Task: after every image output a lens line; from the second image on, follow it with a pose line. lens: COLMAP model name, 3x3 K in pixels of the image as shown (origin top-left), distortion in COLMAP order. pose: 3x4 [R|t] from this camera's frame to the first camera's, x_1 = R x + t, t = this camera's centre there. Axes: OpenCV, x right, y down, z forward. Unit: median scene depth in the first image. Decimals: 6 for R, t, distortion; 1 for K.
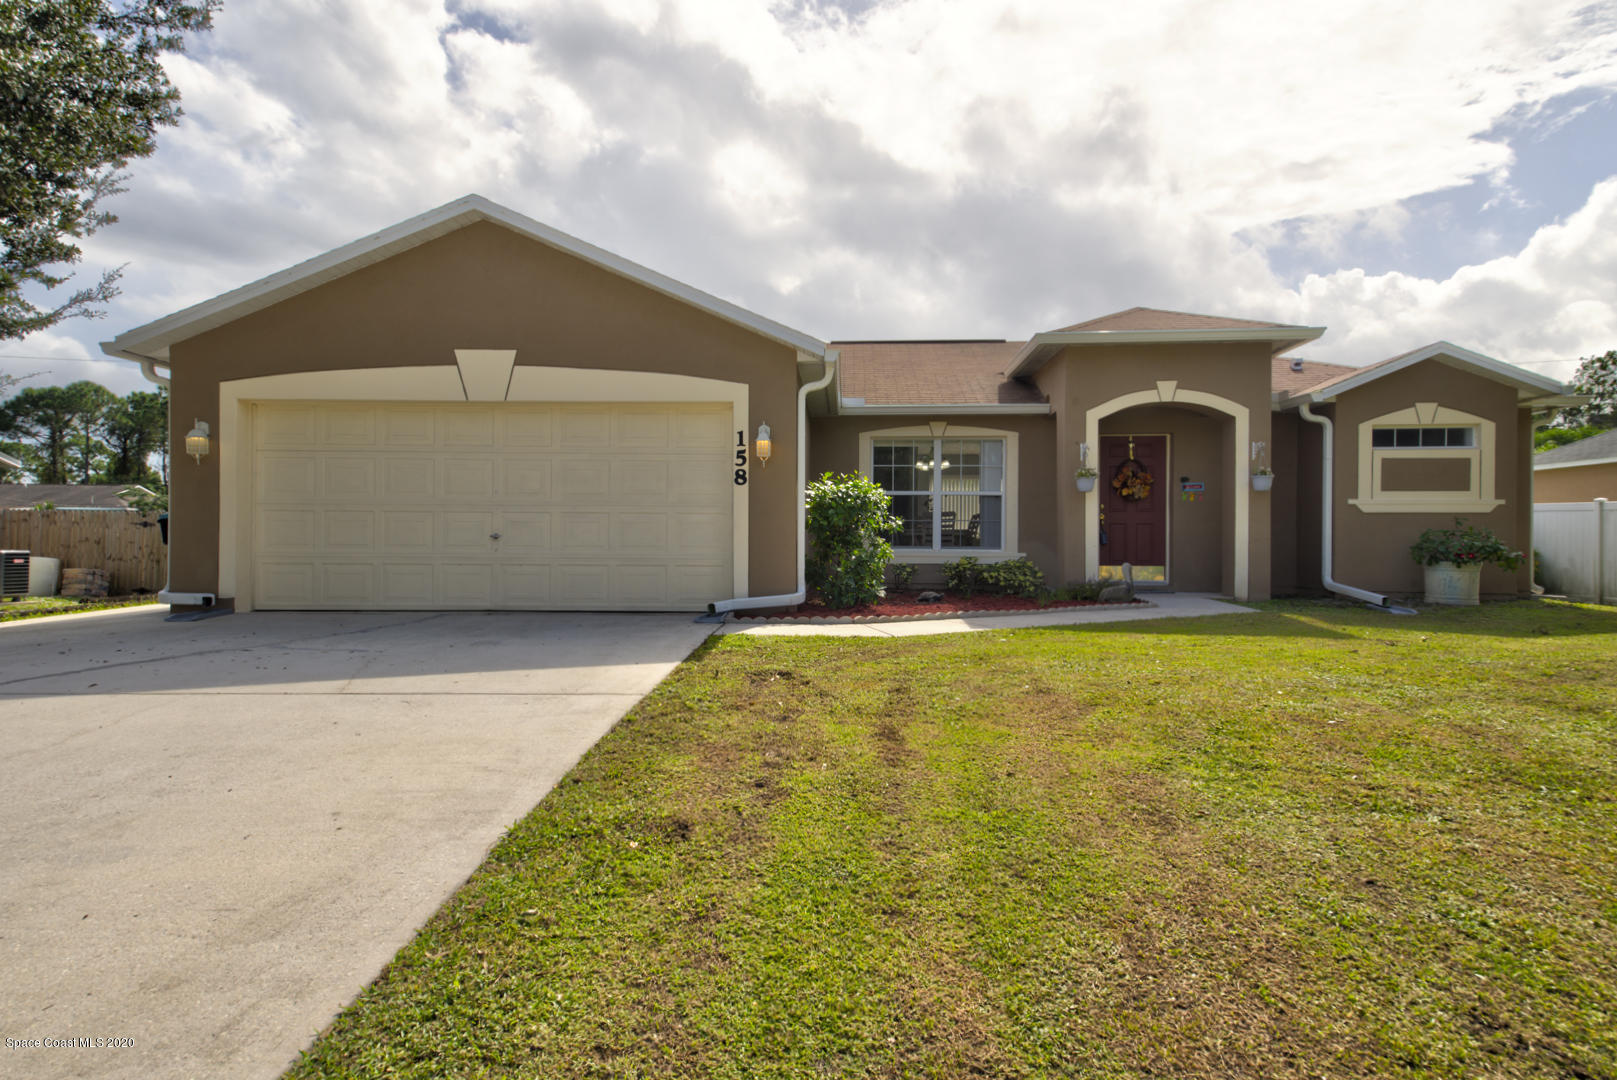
lens RADIAL K [[1009.0, 0, 801.9], [0, 1009.0, 532.9], [0, 0, 1]] dist [0.062359, 0.000737]
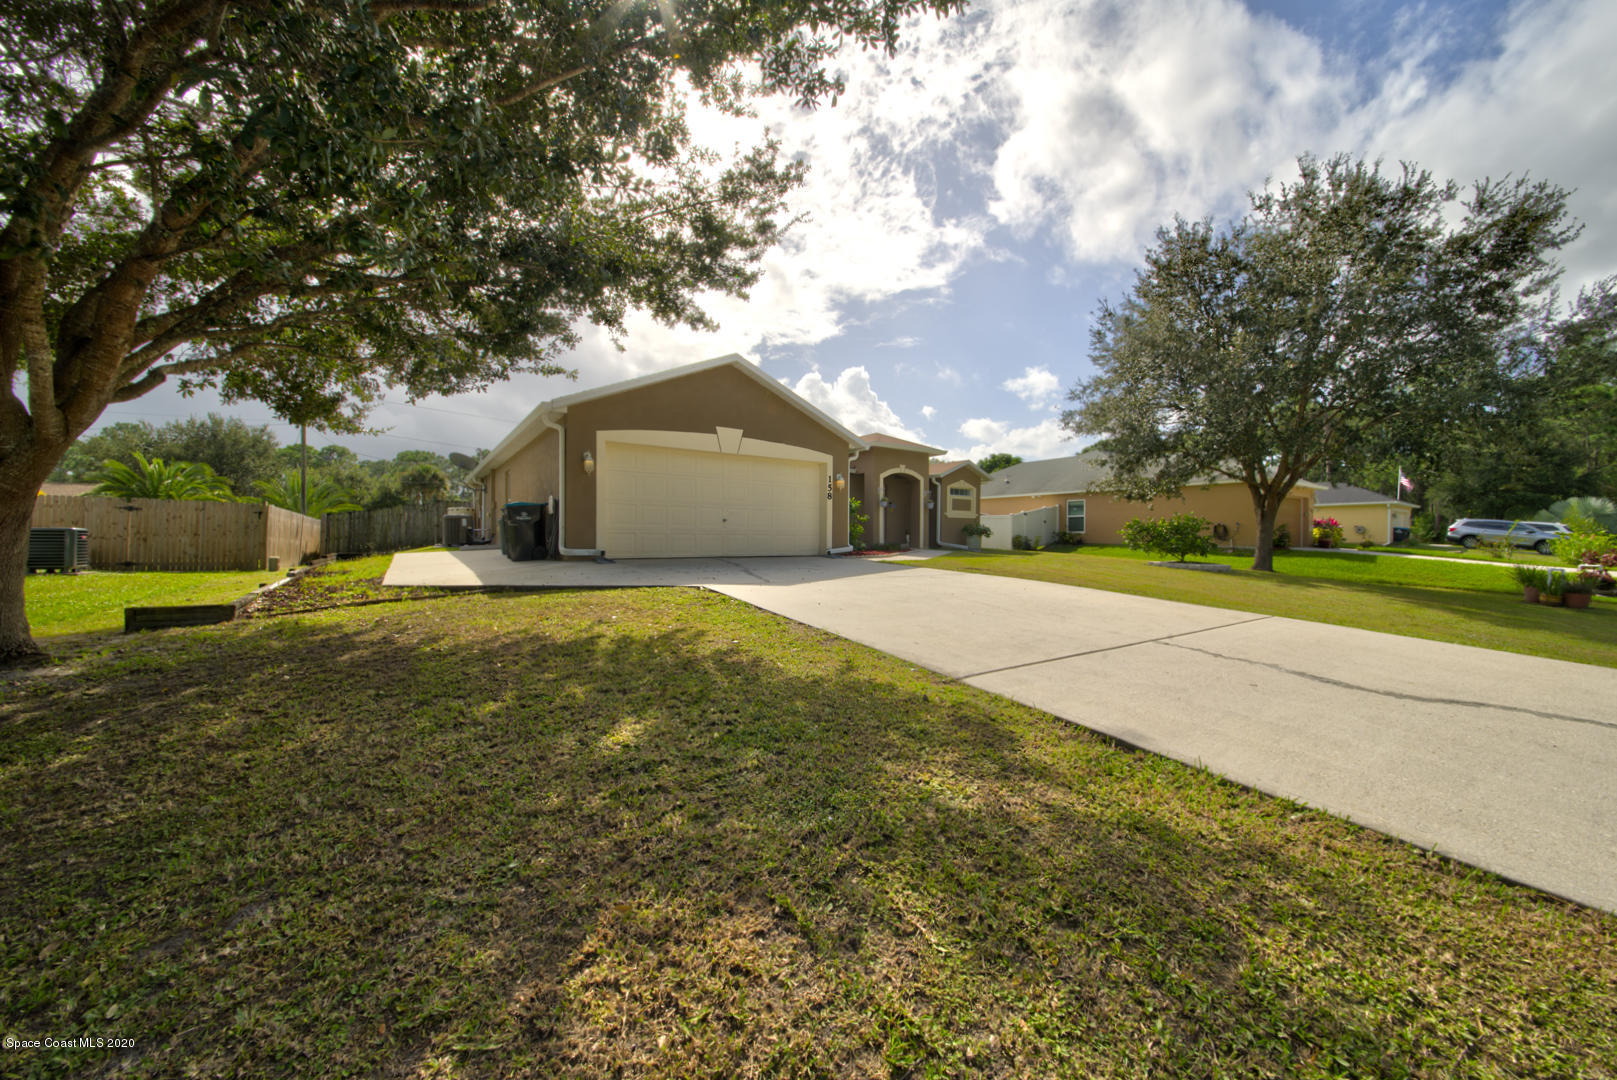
lens RADIAL K [[565.3, 0, 811.0], [0, 565.3, 543.0], [0, 0, 1]] dist [-0.000098, -0.000074]
pose [[0.794671, -0.007120, 0.606999, -0.695649], [-0.008923, 0.999686, 0.023408, 0.017040], [-0.606975, -0.024018, 0.794358, 0.000203]]
